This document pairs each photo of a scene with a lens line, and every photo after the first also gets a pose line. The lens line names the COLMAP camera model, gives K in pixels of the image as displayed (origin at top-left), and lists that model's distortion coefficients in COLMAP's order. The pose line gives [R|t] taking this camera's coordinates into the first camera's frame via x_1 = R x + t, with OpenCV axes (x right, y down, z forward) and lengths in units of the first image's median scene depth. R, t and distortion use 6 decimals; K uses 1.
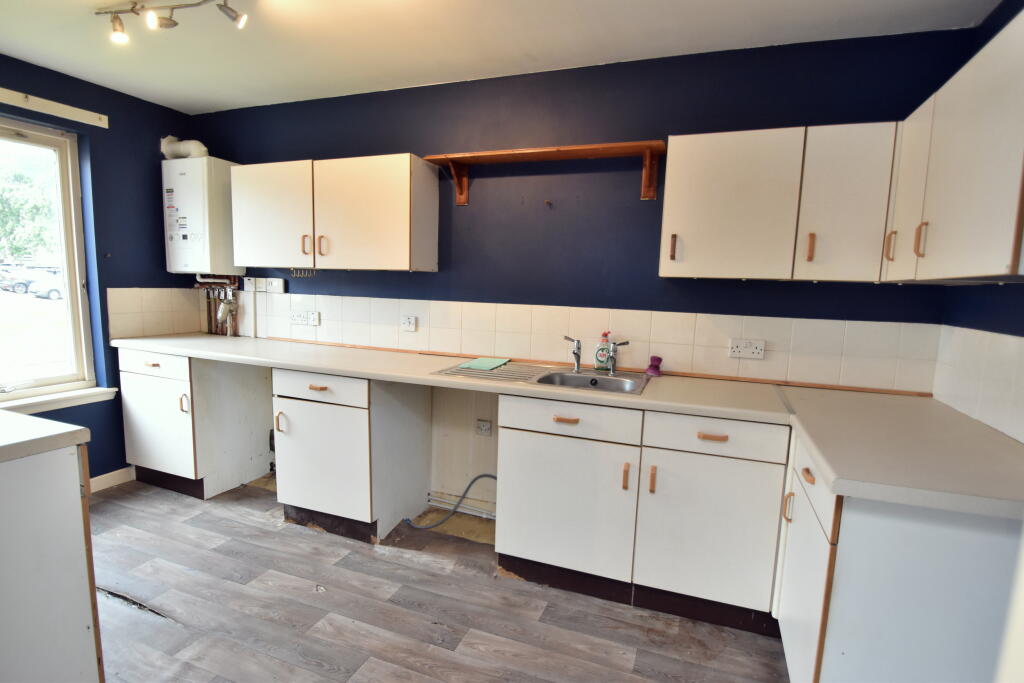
lens RADIAL K [[532.0, 0, 507.2], [0, 532.0, 346.9], [0, 0, 1]] dist [-0.015962, -0.002144]
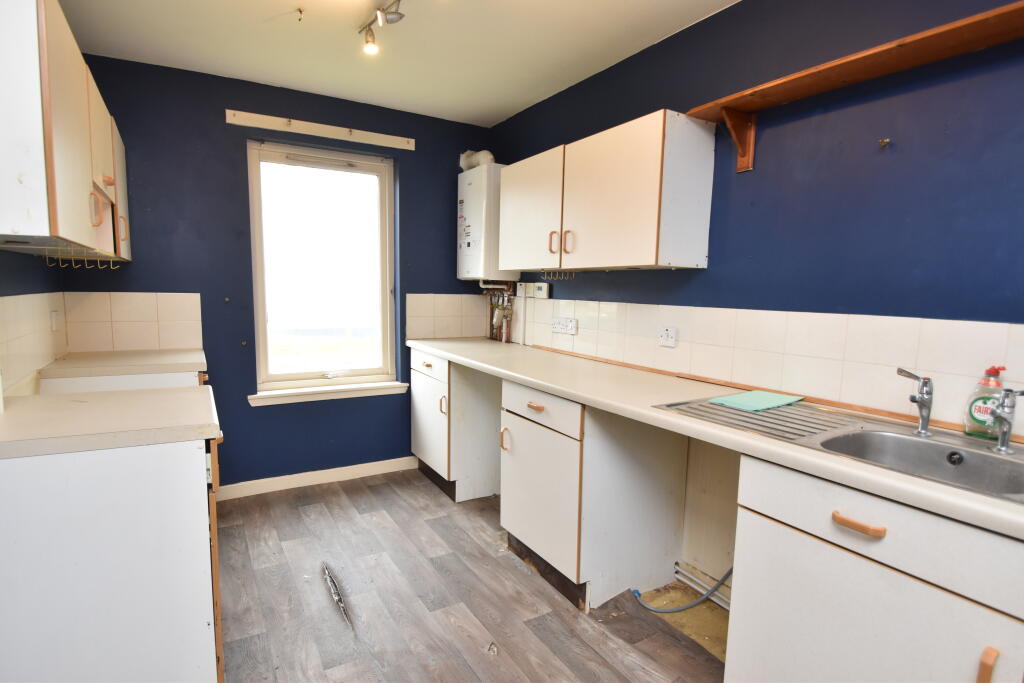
lens RADIAL K [[532.0, 0, 495.6], [0, 532.0, 352.3], [0, 0, 1]] dist [-0.015962, -0.002144]
pose [[0.785769, 0.060249, -0.615579, 0.101925], [-0.069986, 0.997514, 0.008295, -0.010810], [0.614548, 0.036563, 0.788031, 0.256911]]
